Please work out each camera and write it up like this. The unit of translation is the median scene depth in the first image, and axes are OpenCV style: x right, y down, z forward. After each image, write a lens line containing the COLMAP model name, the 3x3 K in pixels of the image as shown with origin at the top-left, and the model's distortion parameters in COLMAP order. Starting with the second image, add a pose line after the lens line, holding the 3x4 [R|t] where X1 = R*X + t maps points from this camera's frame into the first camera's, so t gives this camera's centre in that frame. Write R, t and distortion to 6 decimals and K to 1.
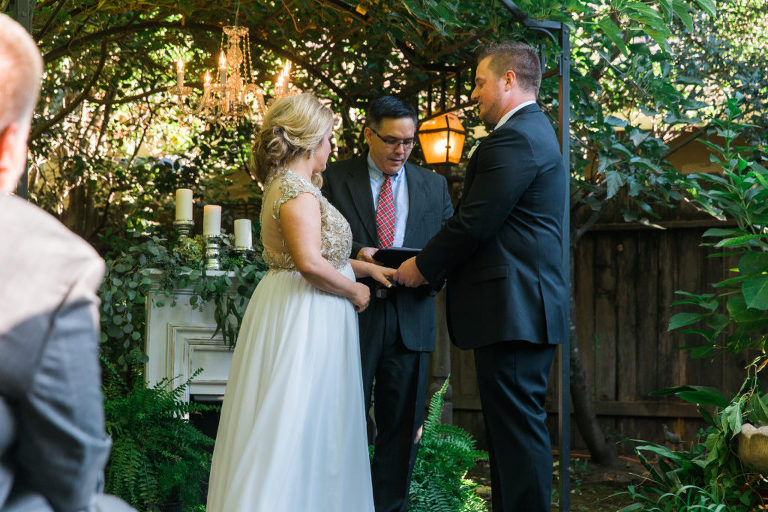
lens RADIAL K [[1489.0, 0, 384.0], [0, 1489.0, 256.0], [0, 0, 1]] dist [0.009195, -0.001619]
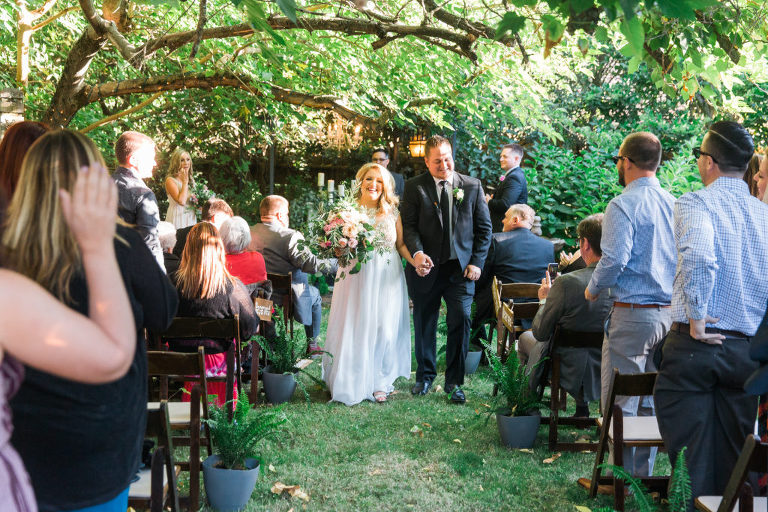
lens RADIAL K [[949.8, 0, 384.0], [0, 949.8, 256.0], [0, 0, 1]] dist [0.023333, 0.029188]
pose [[0.998293, 0.039700, -0.042845, 0.070243], [-0.033167, 0.989068, 0.143685, -0.153601], [0.048081, -0.142019, 0.988696, -0.816307]]
